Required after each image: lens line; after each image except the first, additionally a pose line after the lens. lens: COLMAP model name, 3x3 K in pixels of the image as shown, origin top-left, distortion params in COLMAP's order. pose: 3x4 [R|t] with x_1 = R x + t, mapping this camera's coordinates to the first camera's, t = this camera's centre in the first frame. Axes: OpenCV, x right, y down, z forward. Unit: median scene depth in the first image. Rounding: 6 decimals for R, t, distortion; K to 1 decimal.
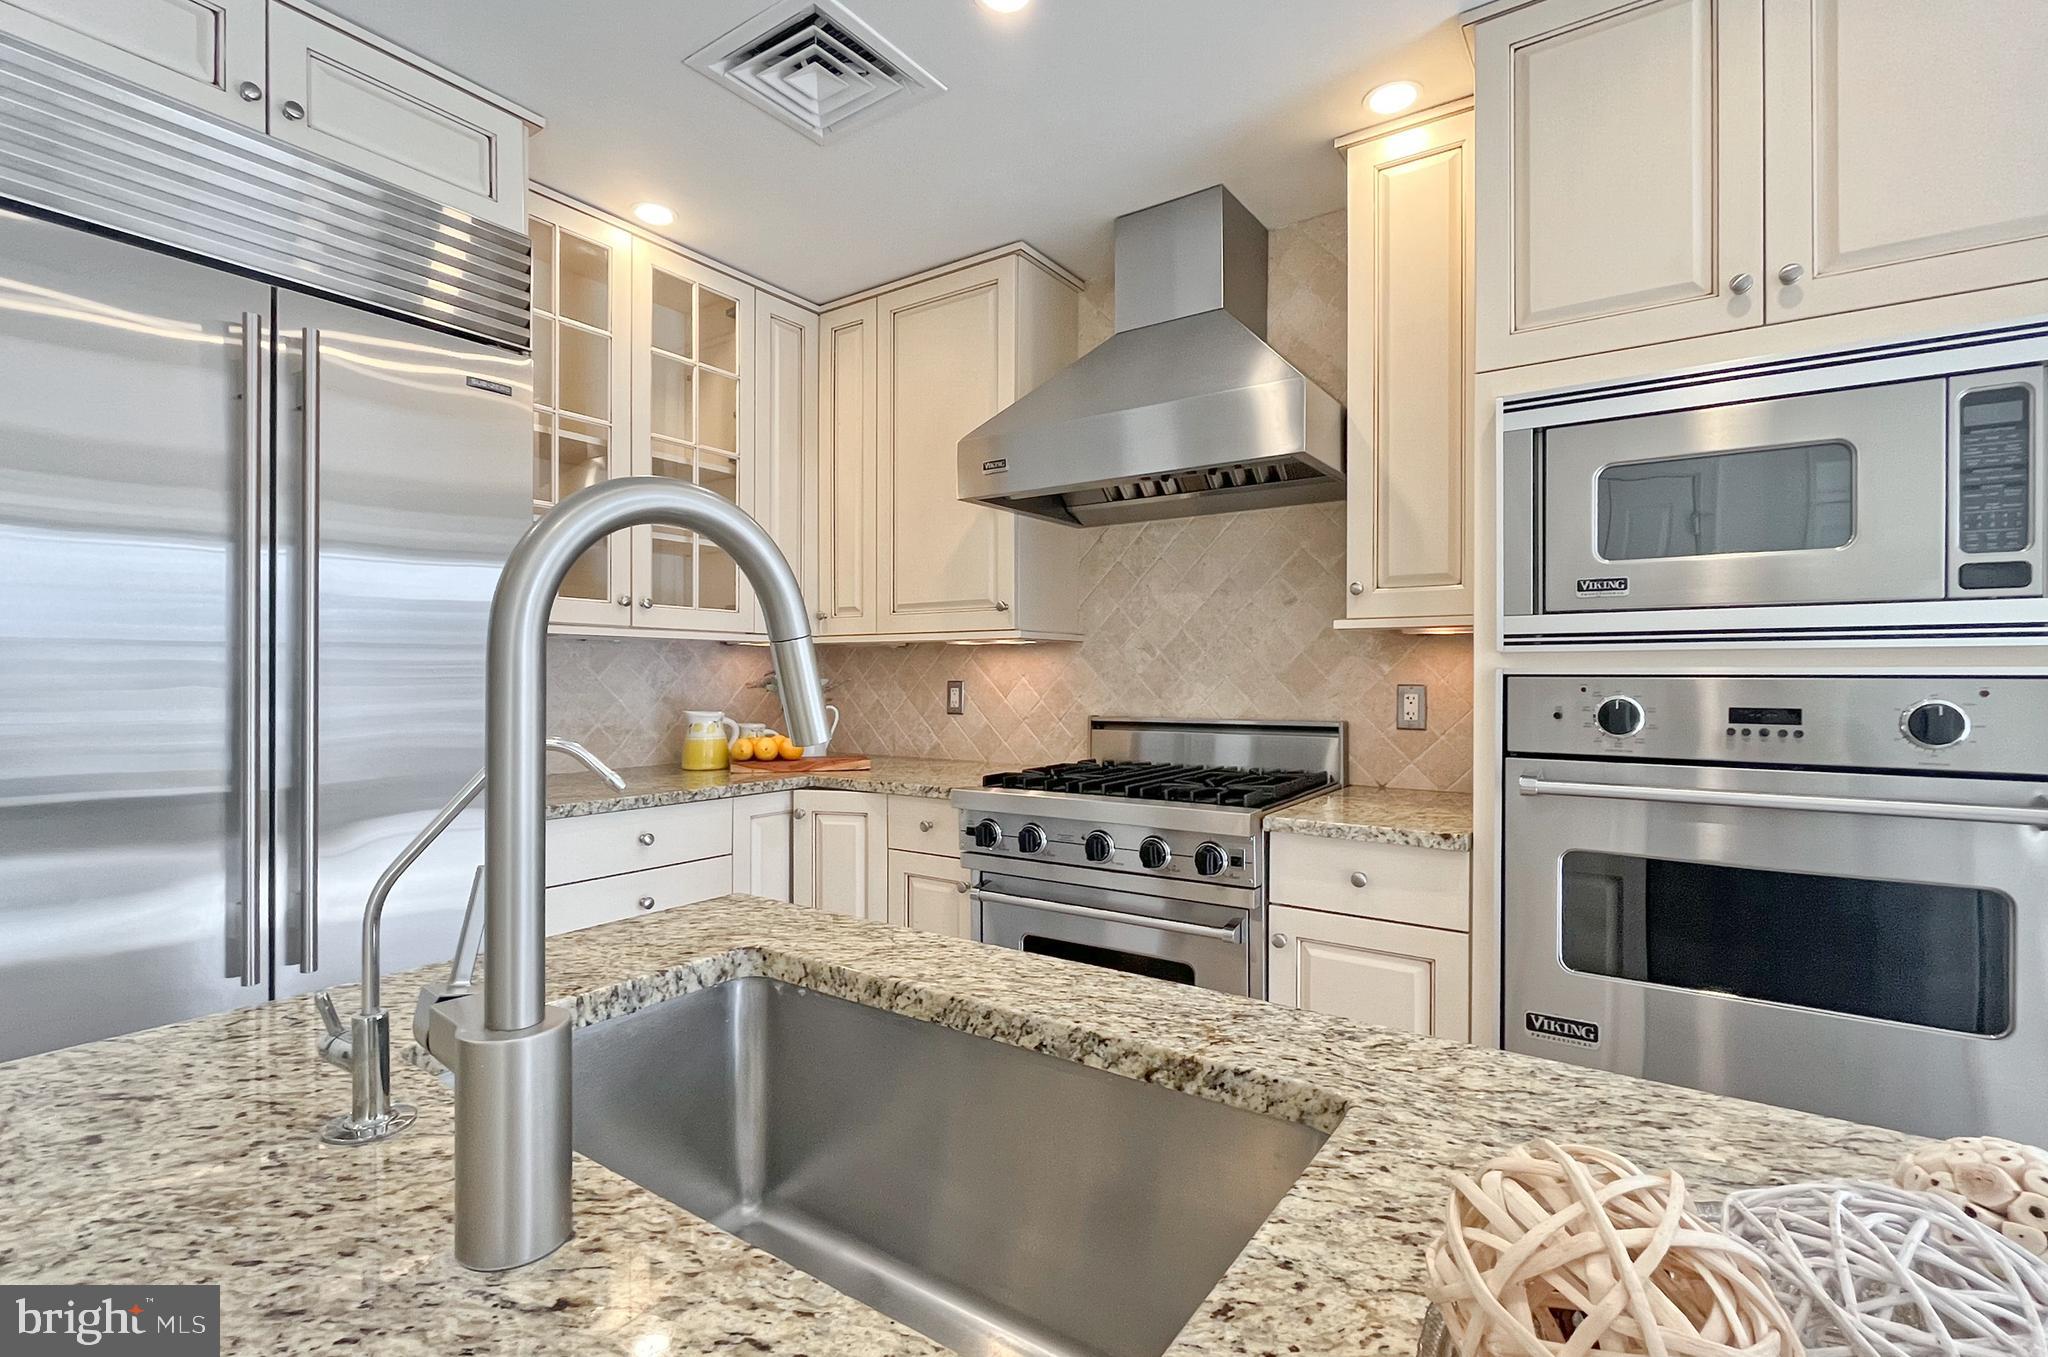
lens RADIAL K [[913.1, 0, 1051.7], [0, 913.1, 675.4], [0, 0, 1]] dist [-0.007258, 0.001897]
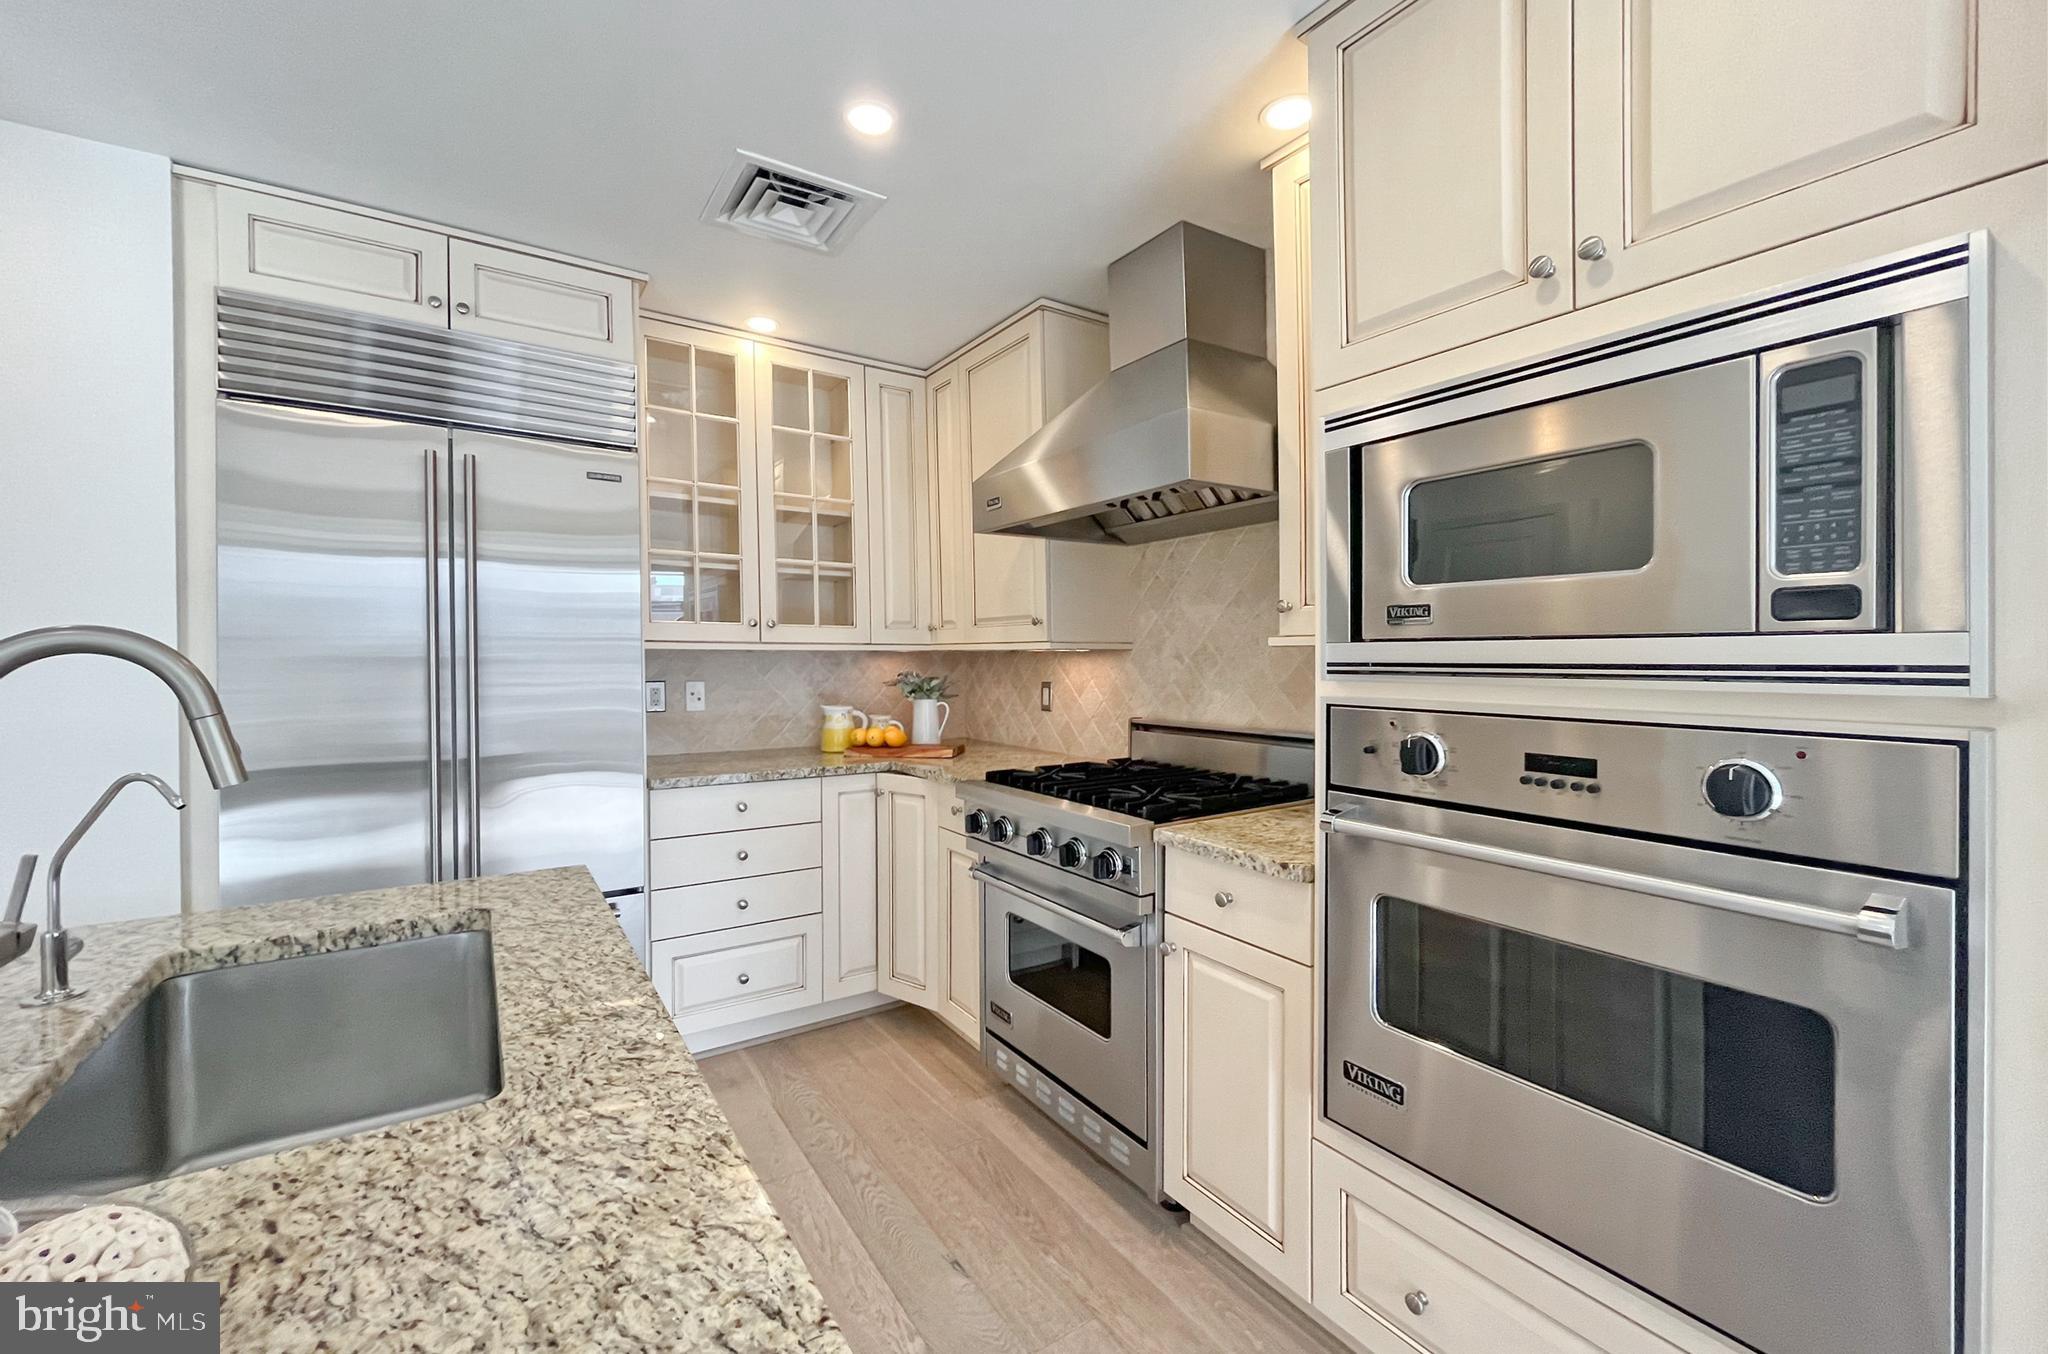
lens RADIAL K [[830.5, 0, 1051.3], [0, 830.5, 656.6], [0, 0, 1]] dist [0.001978, -0.000956]
pose [[0.929231, 0.001570, -0.369495, 0.336448], [-0.001450, 0.999999, 0.000602, -0.031262], [0.369495, -0.000024, 0.929233, 0.047046]]
